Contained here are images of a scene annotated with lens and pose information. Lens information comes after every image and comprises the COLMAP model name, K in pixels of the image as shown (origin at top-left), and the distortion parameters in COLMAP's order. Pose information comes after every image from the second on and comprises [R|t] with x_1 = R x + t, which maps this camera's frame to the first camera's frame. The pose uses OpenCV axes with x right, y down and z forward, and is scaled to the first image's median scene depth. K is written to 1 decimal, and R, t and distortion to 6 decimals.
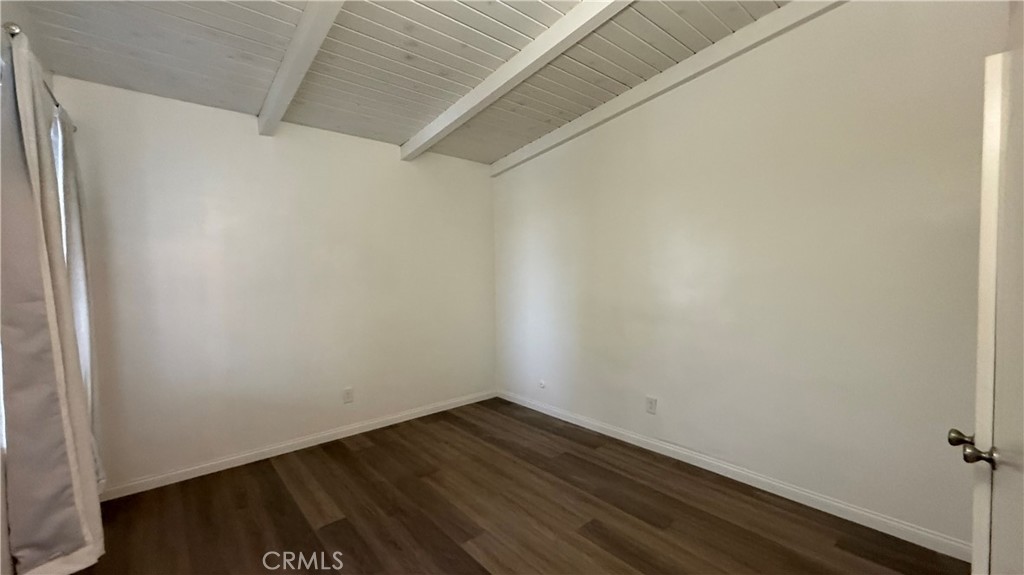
lens RADIAL K [[406.5, 0, 508.5], [0, 406.5, 288.0], [0, 0, 1]] dist [-0.001935, -0.000254]
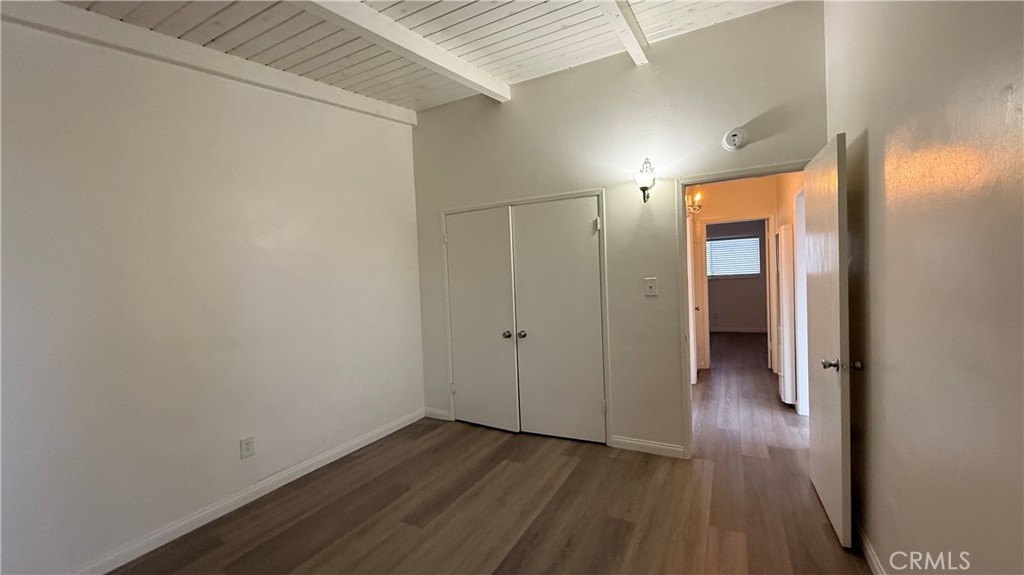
lens RADIAL K [[406.5, 0, 508.5], [0, 406.5, 288.0], [0, 0, 1]] dist [-0.001935, -0.000254]
pose [[-0.365399, 0.011614, 0.930778, -0.766789], [0.085694, 0.996096, 0.021213, -0.004206], [-0.926898, 0.087513, -0.364968, 0.985555]]
